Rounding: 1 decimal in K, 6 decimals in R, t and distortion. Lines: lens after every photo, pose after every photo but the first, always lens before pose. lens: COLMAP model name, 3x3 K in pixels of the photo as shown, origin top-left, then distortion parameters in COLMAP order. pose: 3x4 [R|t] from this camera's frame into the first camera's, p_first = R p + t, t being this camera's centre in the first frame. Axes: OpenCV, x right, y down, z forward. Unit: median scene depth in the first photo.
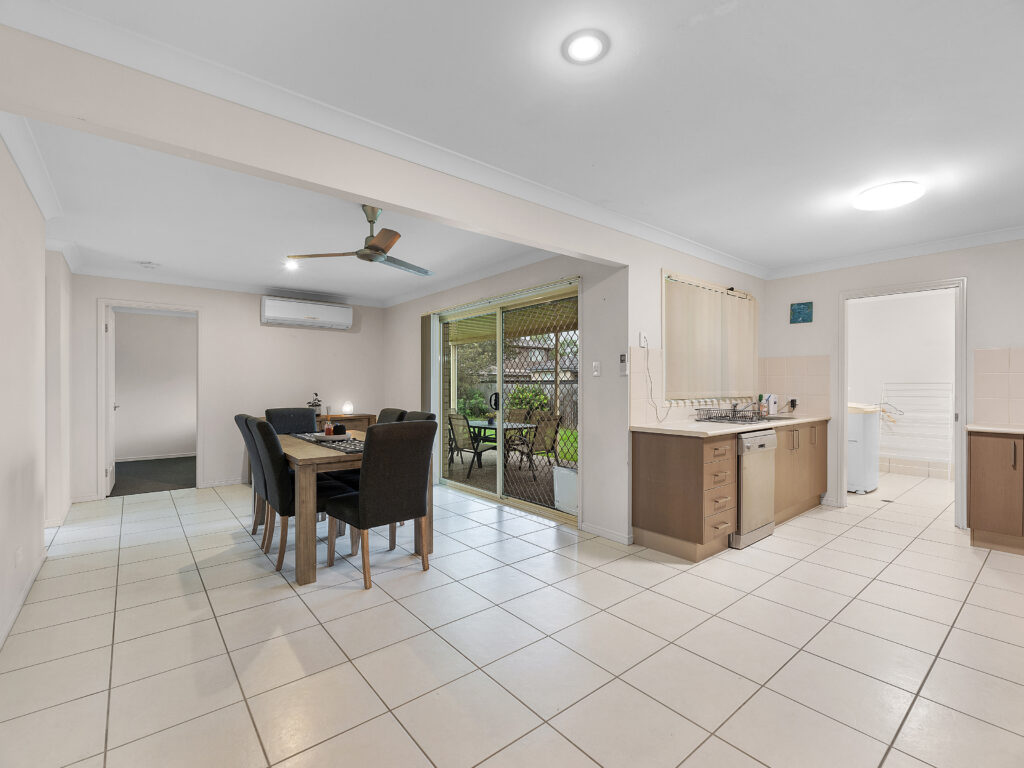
lens RADIAL K [[465.8, 0, 512.0], [0, 465.8, 384.0], [0, 0, 1]] dist [-0.000094, 0.000006]
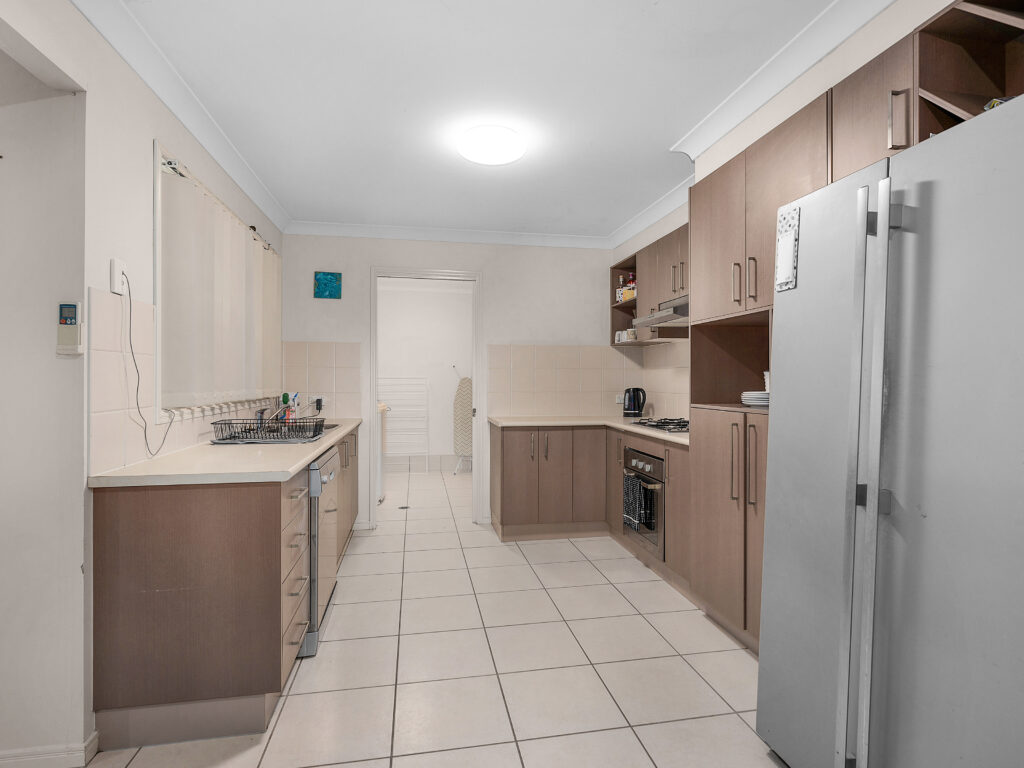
lens RADIAL K [[521.3, 0, 511.0], [0, 521.3, 379.8], [0, 0, 1]] dist [-0.001421, -0.000091]
pose [[0.485776, 0.000699, 0.874083, 0.027834], [-0.000953, 1.000000, -0.000269, 0.002734], [-0.874083, -0.000702, 0.485777, 0.430119]]
